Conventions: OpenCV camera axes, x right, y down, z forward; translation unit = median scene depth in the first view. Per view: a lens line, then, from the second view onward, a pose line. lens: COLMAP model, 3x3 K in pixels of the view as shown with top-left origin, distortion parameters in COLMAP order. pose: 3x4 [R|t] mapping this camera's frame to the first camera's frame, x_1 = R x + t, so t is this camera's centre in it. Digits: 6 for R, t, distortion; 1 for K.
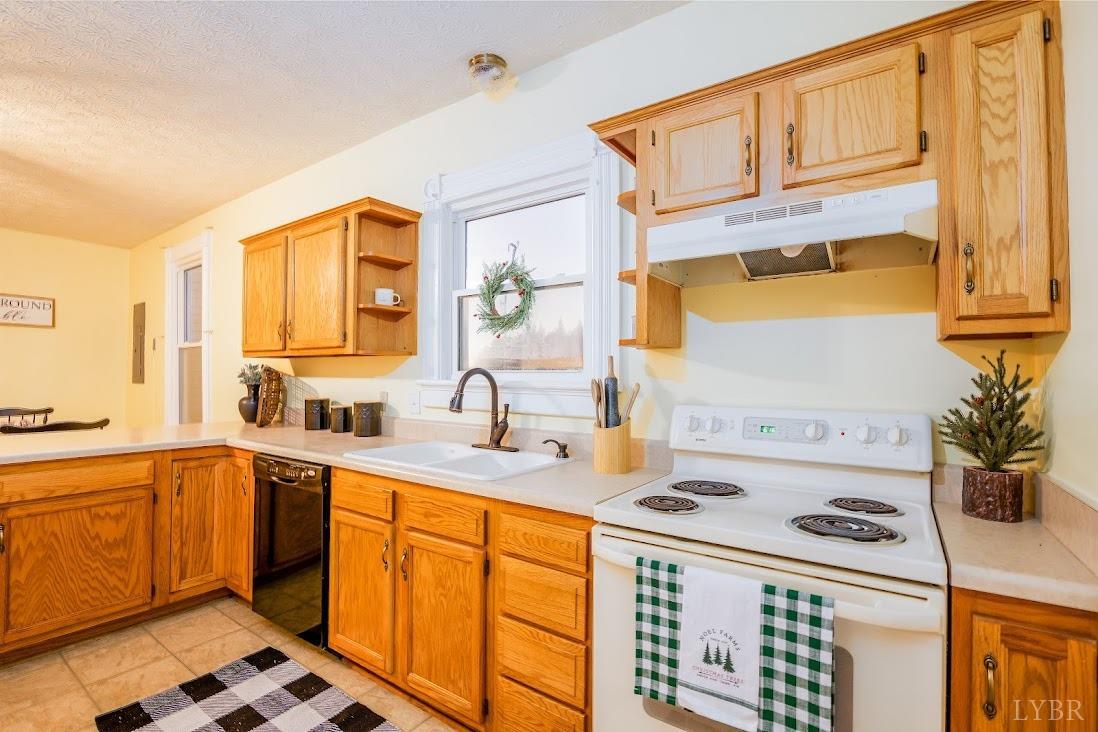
lens RADIAL K [[514.3, 0, 546.2], [0, 514.3, 366.5], [0, 0, 1]] dist [-0.006958, -0.001088]
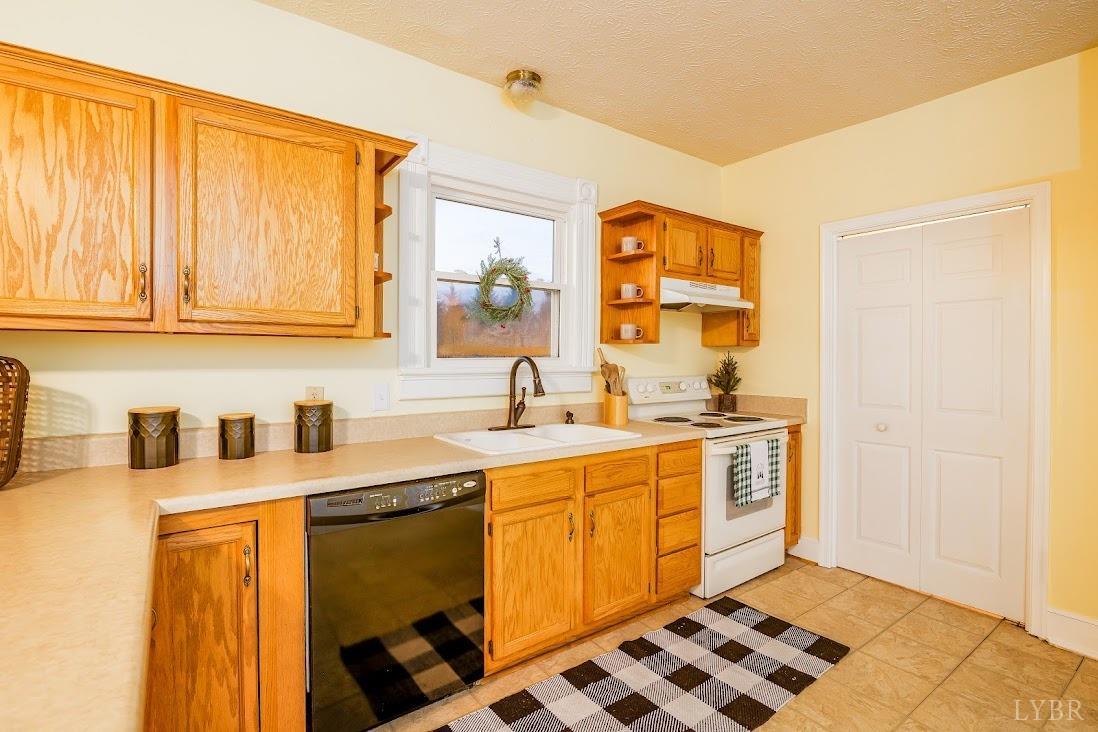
lens RADIAL K [[514.3, 0, 547.8], [0, 514.3, 363.0], [0, 0, 1]] dist [-0.006958, -0.001088]
pose [[0.310868, -0.019446, 0.950254, -1.171370], [-0.017540, 0.999503, 0.026192, -0.012288], [-0.950291, -0.024810, 0.310373, 0.606728]]
